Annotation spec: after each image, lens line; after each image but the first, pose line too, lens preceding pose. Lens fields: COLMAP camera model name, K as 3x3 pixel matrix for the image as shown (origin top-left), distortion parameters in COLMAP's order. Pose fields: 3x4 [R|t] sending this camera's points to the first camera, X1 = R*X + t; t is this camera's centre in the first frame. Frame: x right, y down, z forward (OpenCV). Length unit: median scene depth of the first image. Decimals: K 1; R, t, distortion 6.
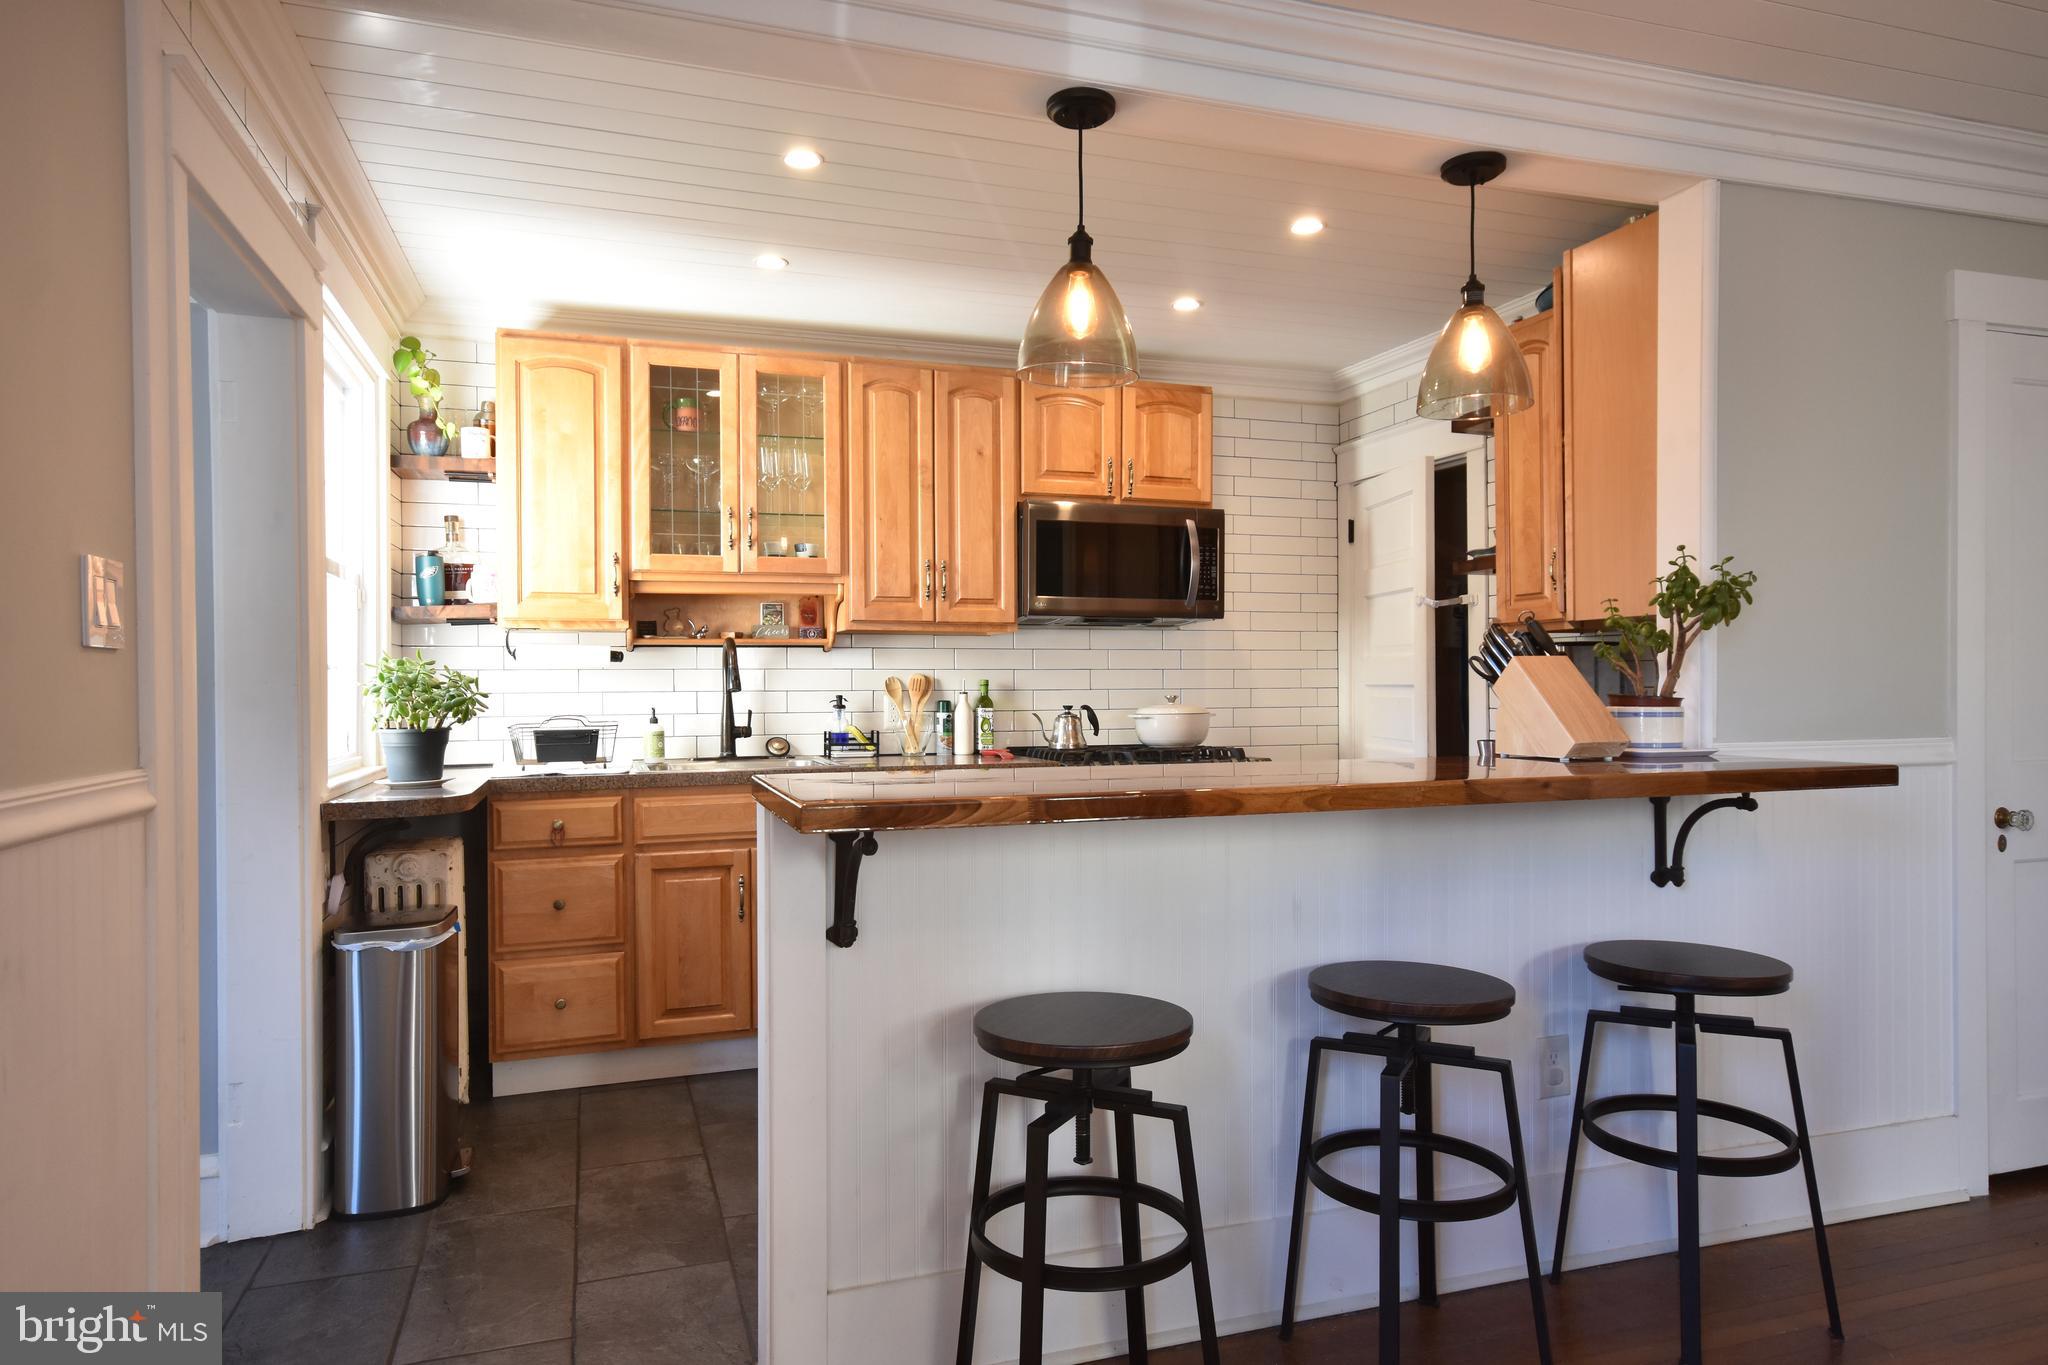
lens RADIAL K [[1239.4, 0, 1031.4], [0, 1239.4, 697.2], [0, 0, 1]] dist [0.015800, 0.000597]
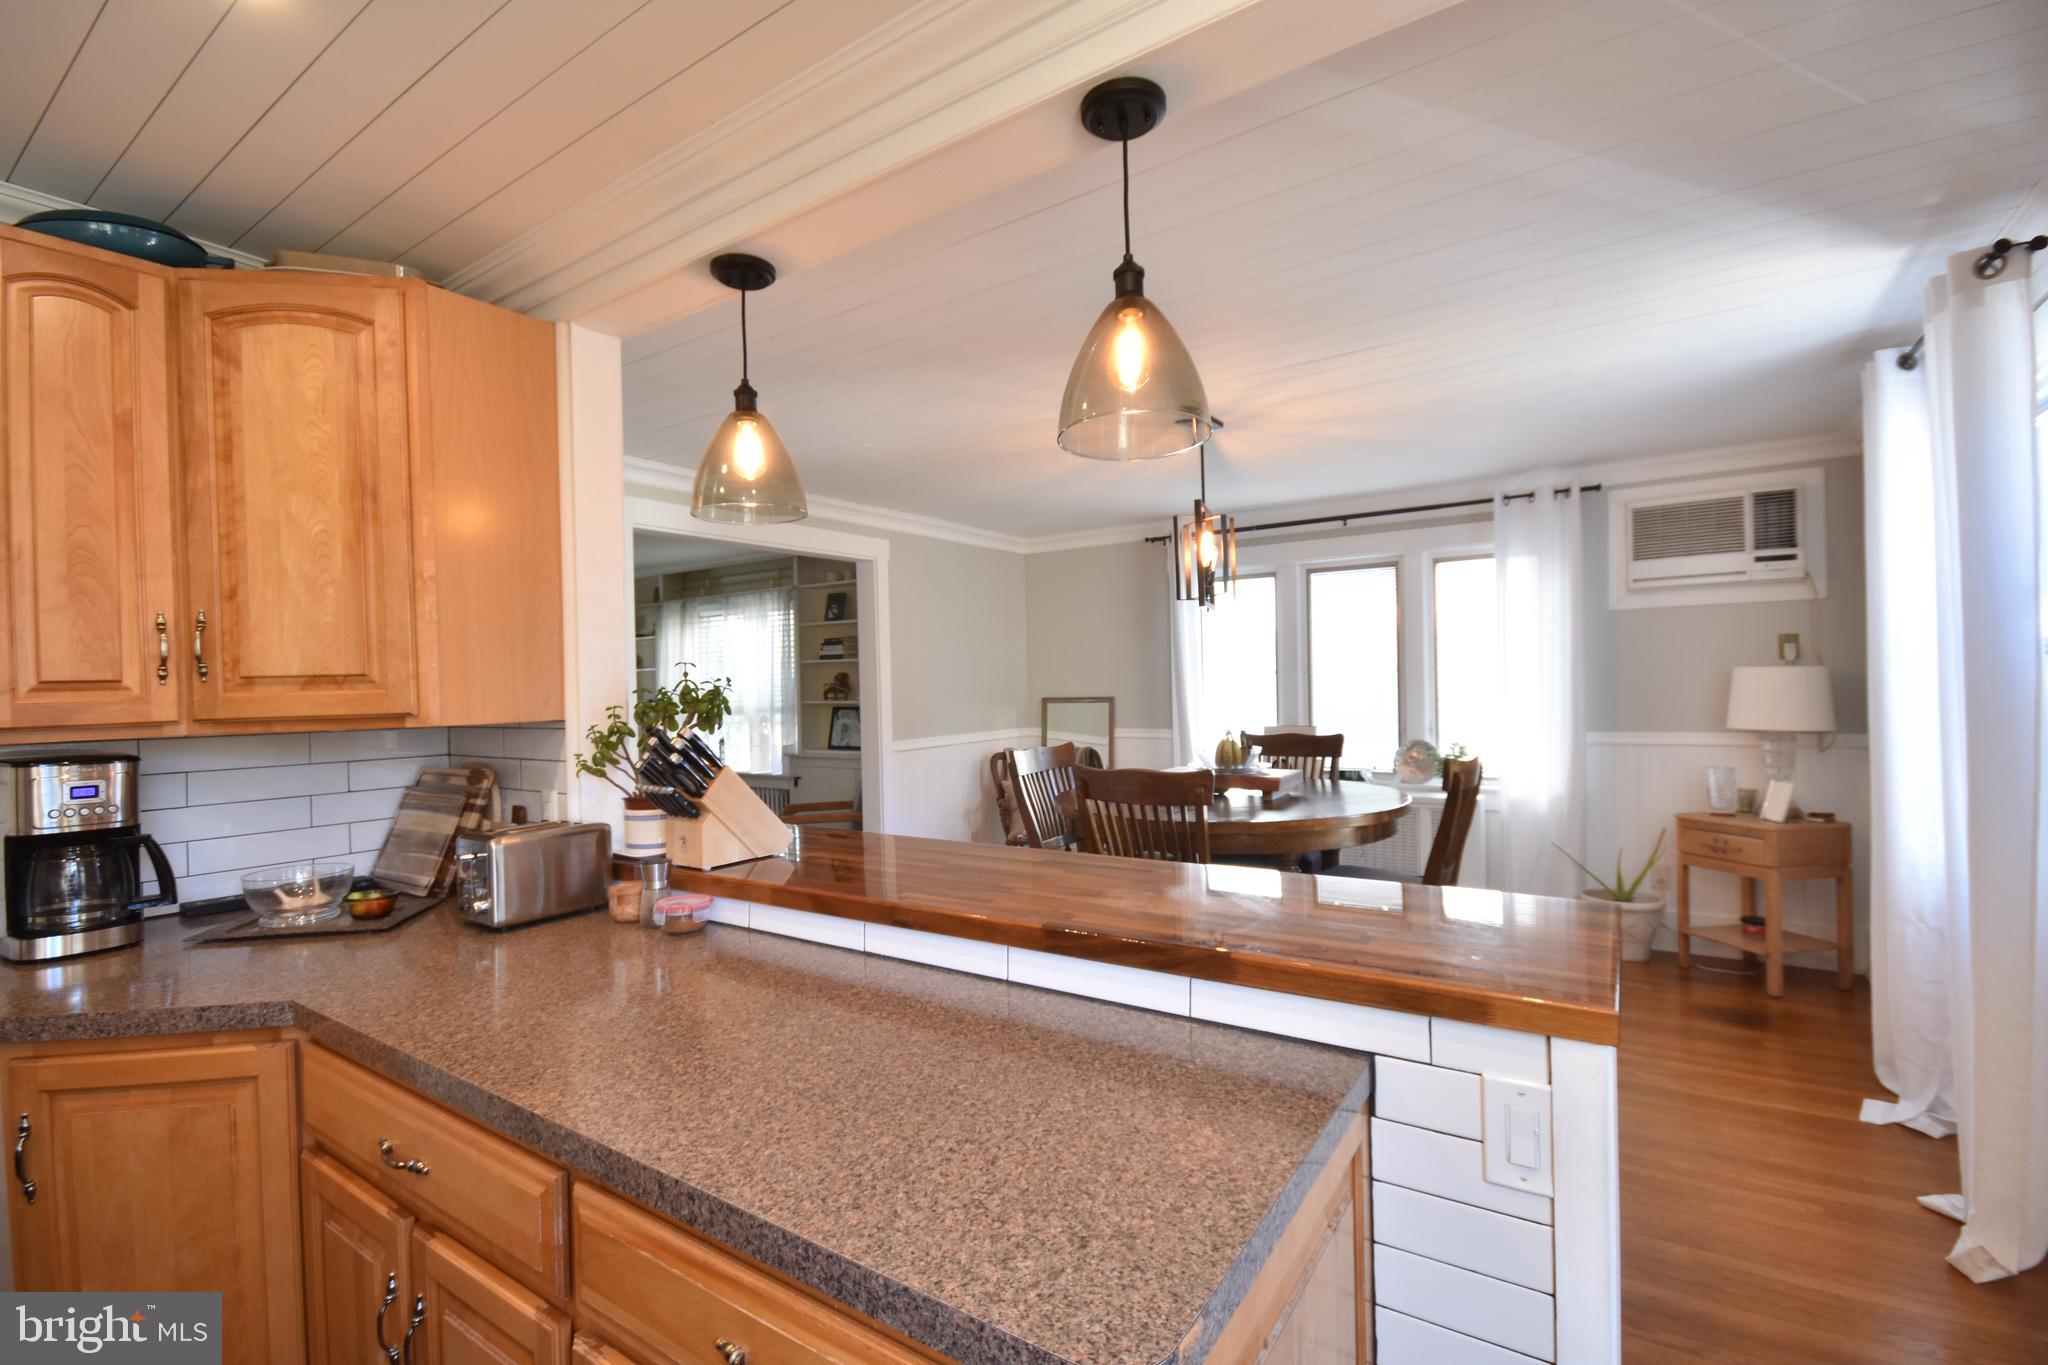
lens RADIAL K [[903.6, 0, 1012.9], [0, 903.6, 685.2], [0, 0, 1]] dist [0.000334, -0.000049]
pose [[-0.606269, 0.019915, 0.795010, -0.291628], [0.034788, 0.999394, 0.001495, -0.078657], [-0.794498, 0.028563, -0.606595, 1.100046]]
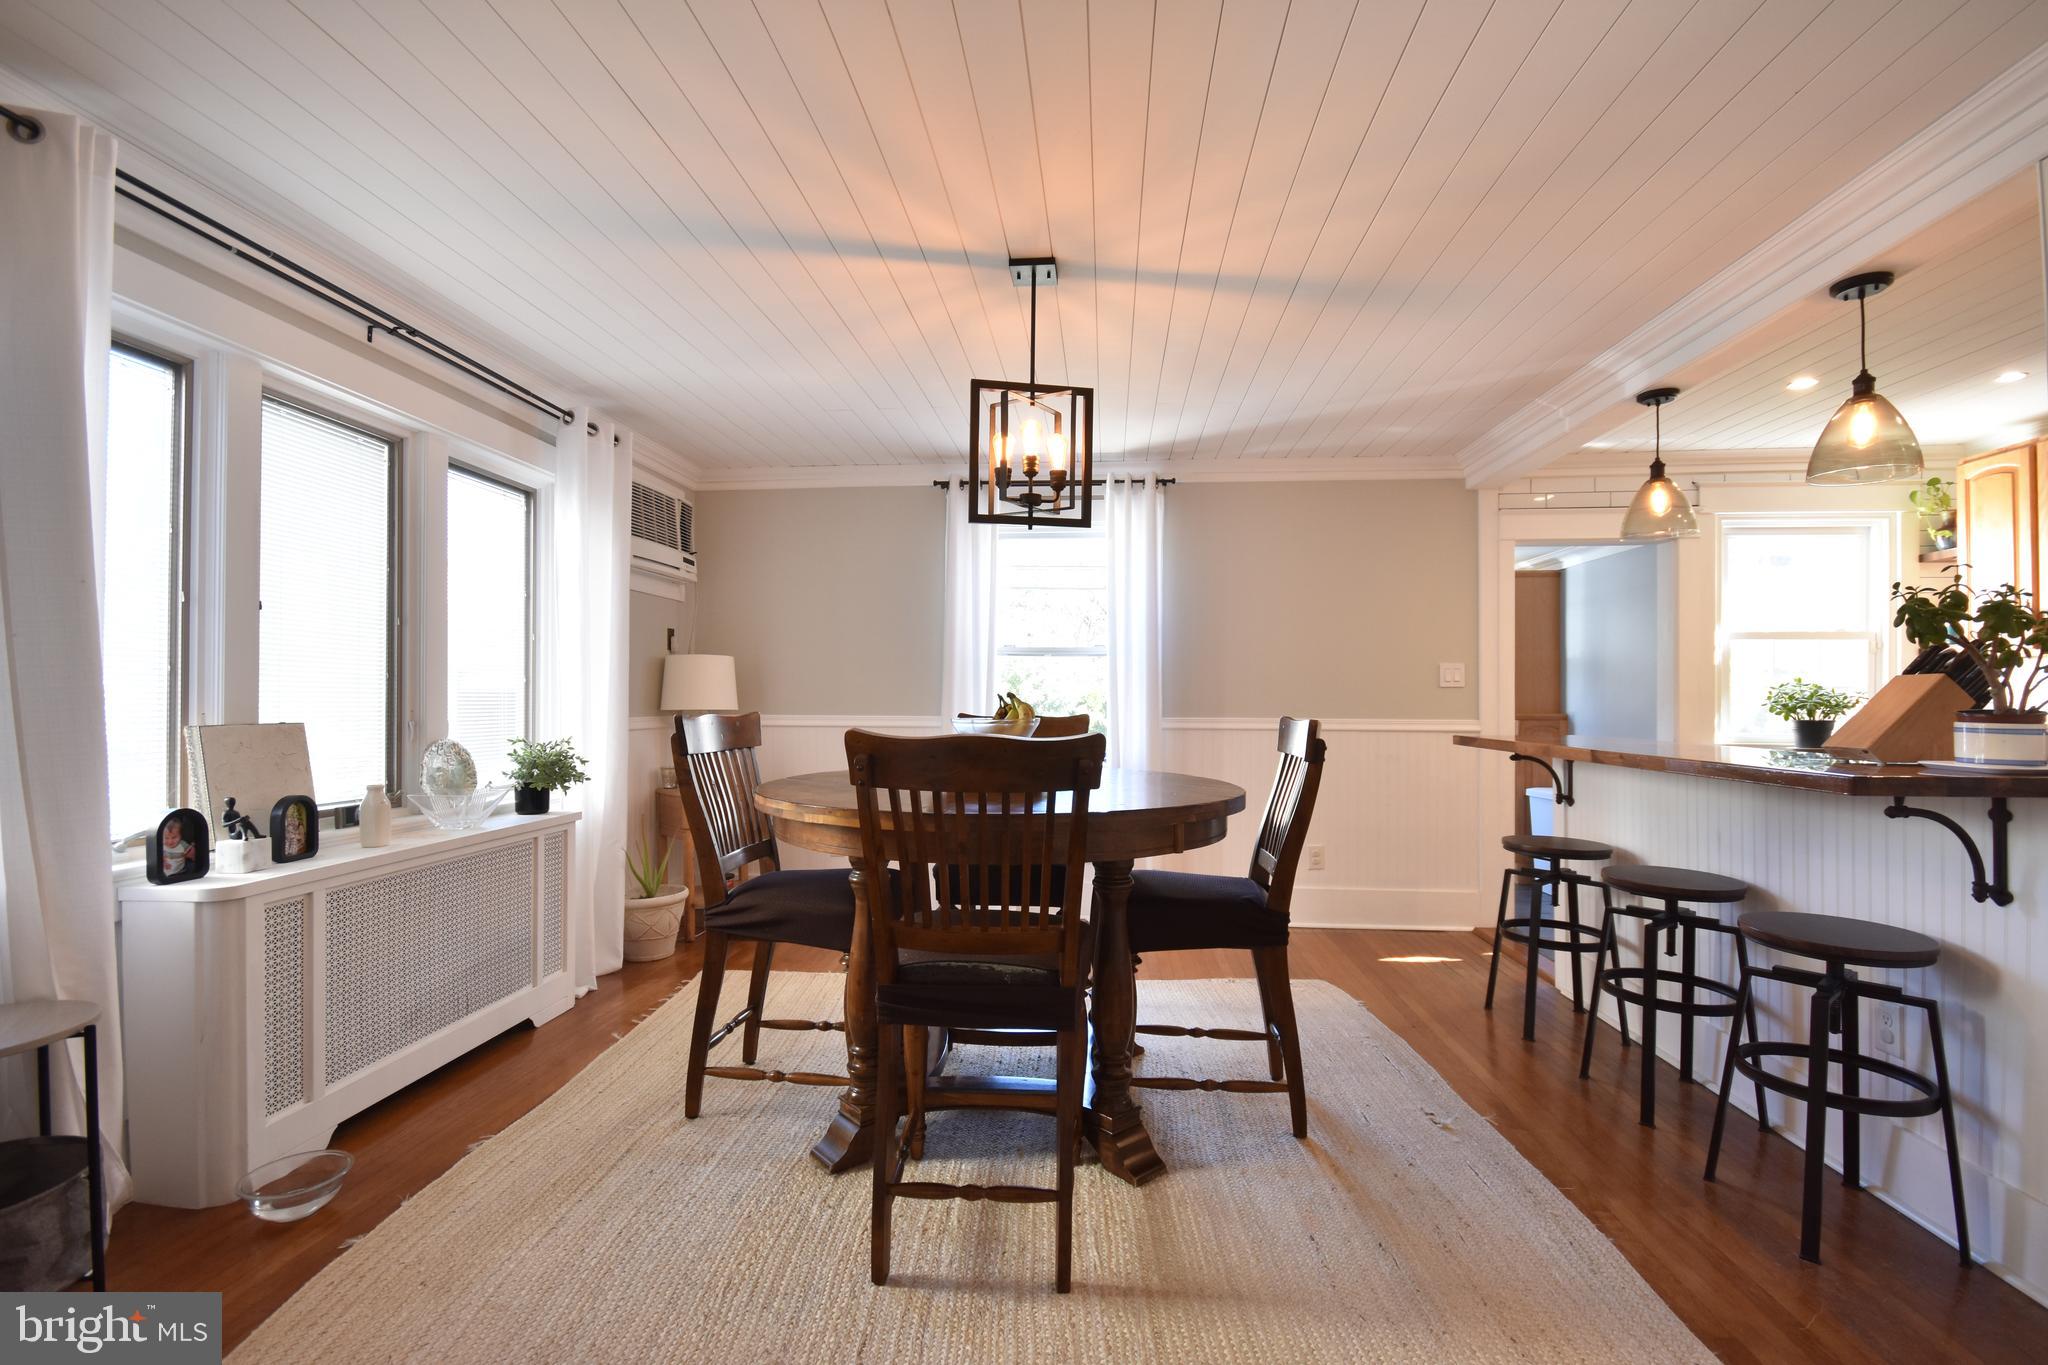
lens RADIAL K [[894.4, 0, 1031.1], [0, 894.4, 692.3], [0, 0, 1]] dist [0.001661, -0.013020]
pose [[-0.395173, -0.000873, -0.918606, 1.291483], [-0.008226, 0.999963, 0.002588, -0.010638], [0.918570, 0.008579, -0.395166, 0.508057]]
